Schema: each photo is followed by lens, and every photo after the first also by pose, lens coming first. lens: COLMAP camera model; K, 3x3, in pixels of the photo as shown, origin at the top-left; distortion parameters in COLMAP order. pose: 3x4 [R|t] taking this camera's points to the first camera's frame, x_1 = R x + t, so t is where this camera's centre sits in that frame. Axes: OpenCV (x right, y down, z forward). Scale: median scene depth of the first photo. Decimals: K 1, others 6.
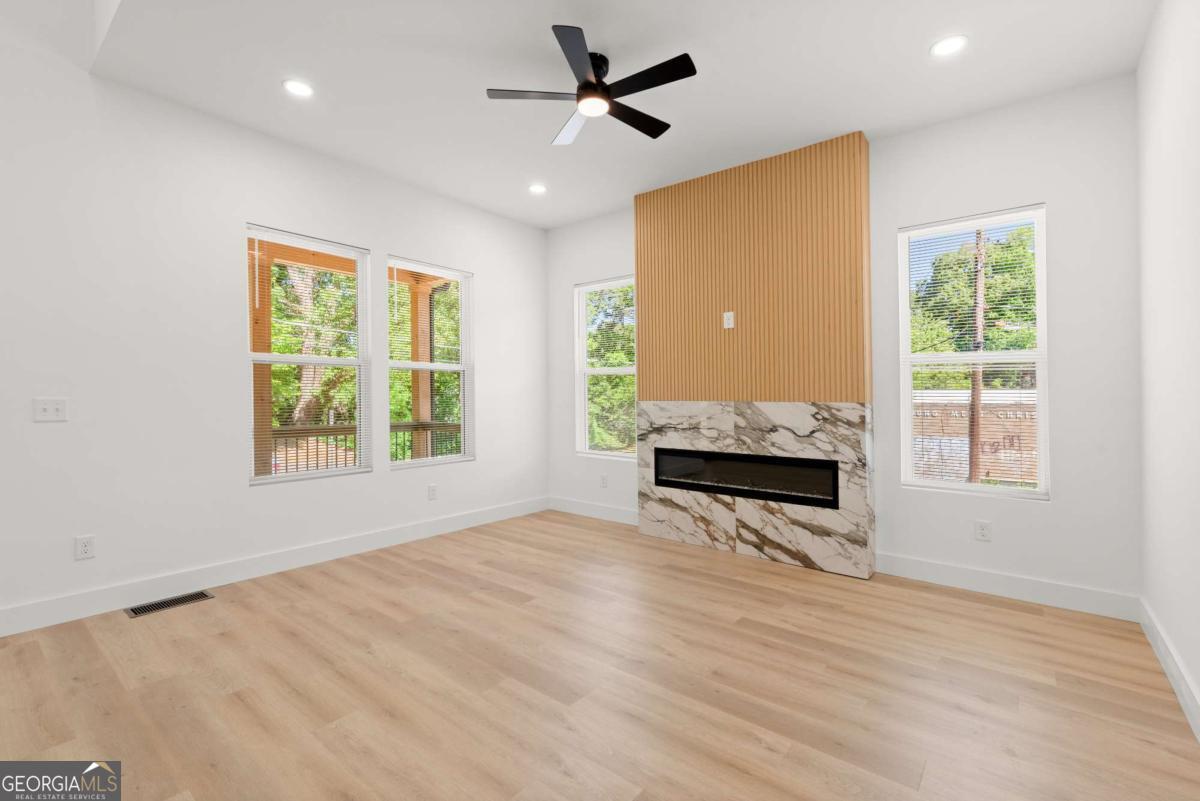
lens RADIAL K [[531.5, 0, 589.0], [0, 531.5, 397.4], [0, 0, 1]] dist [0.000364, 0.000020]
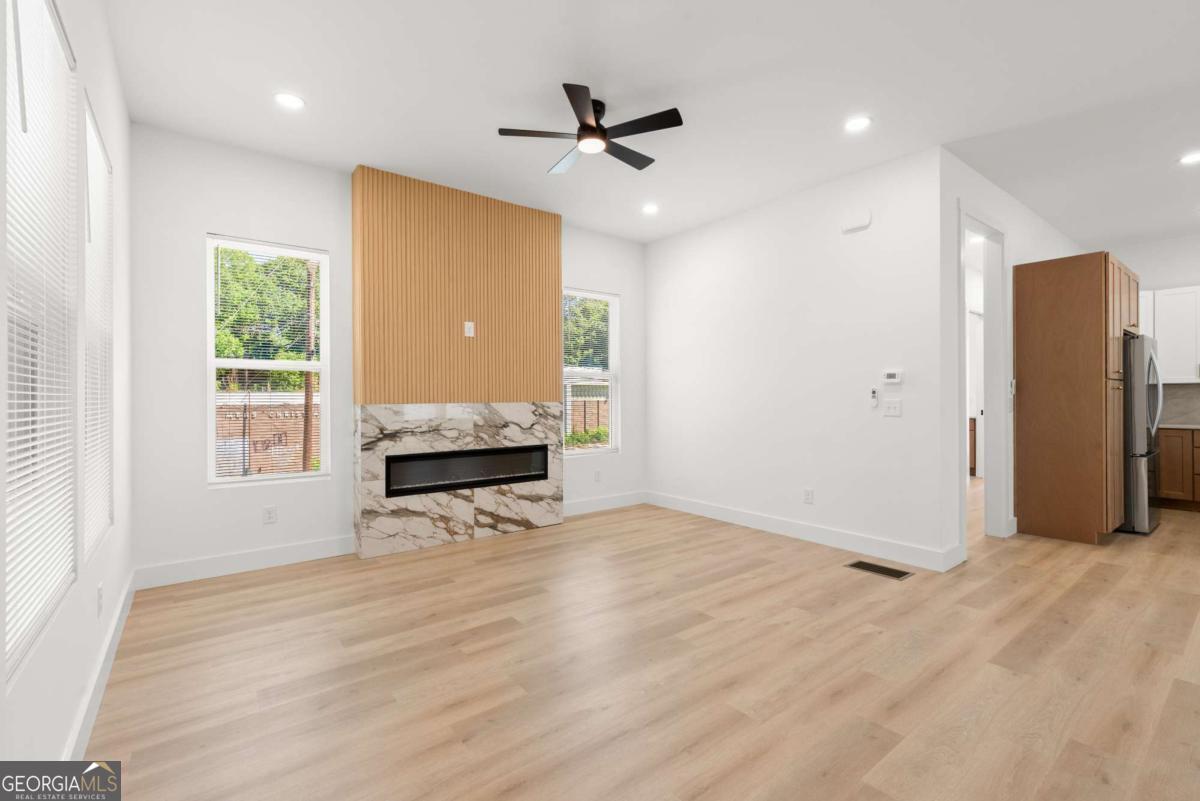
lens RADIAL K [[522.6, 0, 598.0], [0, 522.6, 394.6], [0, 0, 1]] dist [-0.002022, -0.000270]
pose [[0.220896, 0.000751, 0.975297, -0.751228], [0.008601, 0.999959, -0.002718, -0.004694], [-0.975259, 0.008989, 0.220881, 0.513276]]
